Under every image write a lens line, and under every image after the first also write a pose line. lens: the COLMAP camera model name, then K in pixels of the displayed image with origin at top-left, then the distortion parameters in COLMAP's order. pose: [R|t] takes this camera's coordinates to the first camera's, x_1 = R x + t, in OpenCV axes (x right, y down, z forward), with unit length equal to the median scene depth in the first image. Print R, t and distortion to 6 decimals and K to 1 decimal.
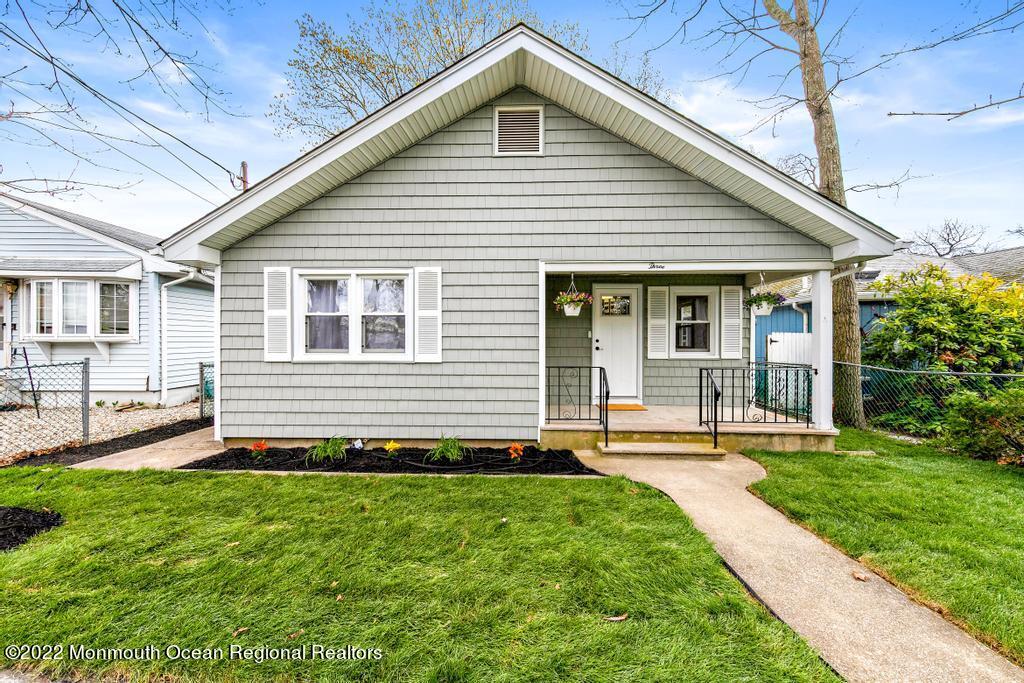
lens RADIAL K [[333.8, 0, 511.6], [0, 333.8, 341.3], [0, 0, 1]] dist [0.005674, -0.000115]
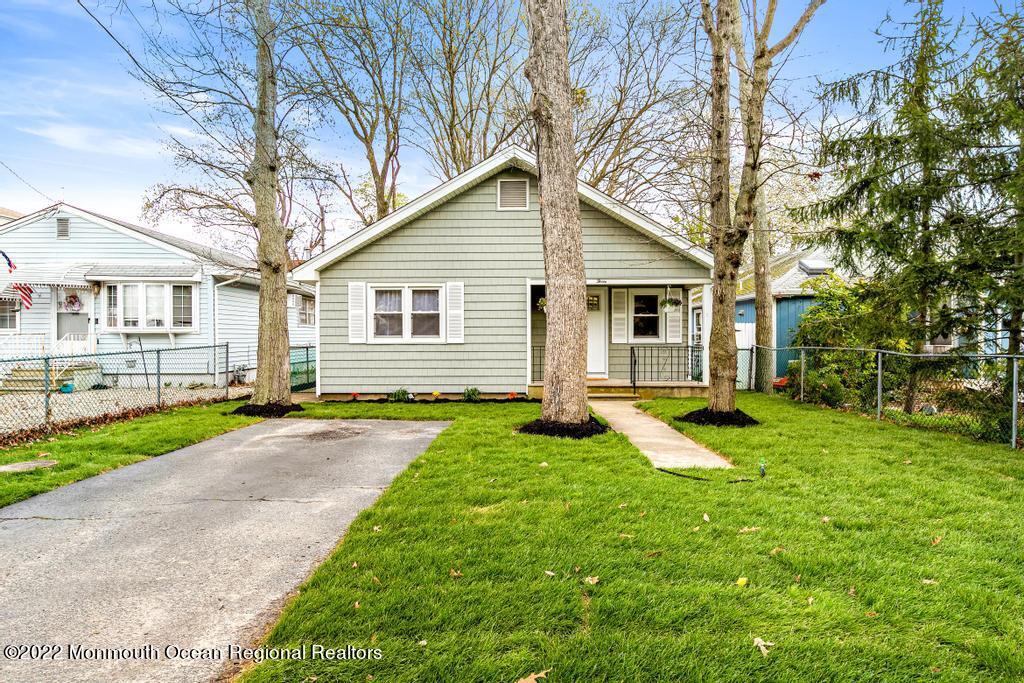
lens RADIAL K [[581.2, 0, 511.0], [0, 581.2, 343.4], [0, 0, 1]] dist [0.006973, 0.002473]
pose [[0.999928, -0.004951, 0.010930, -0.021048], [0.004868, 0.999959, 0.007621, 0.043031], [-0.010967, -0.007568, 0.999911, -1.684308]]
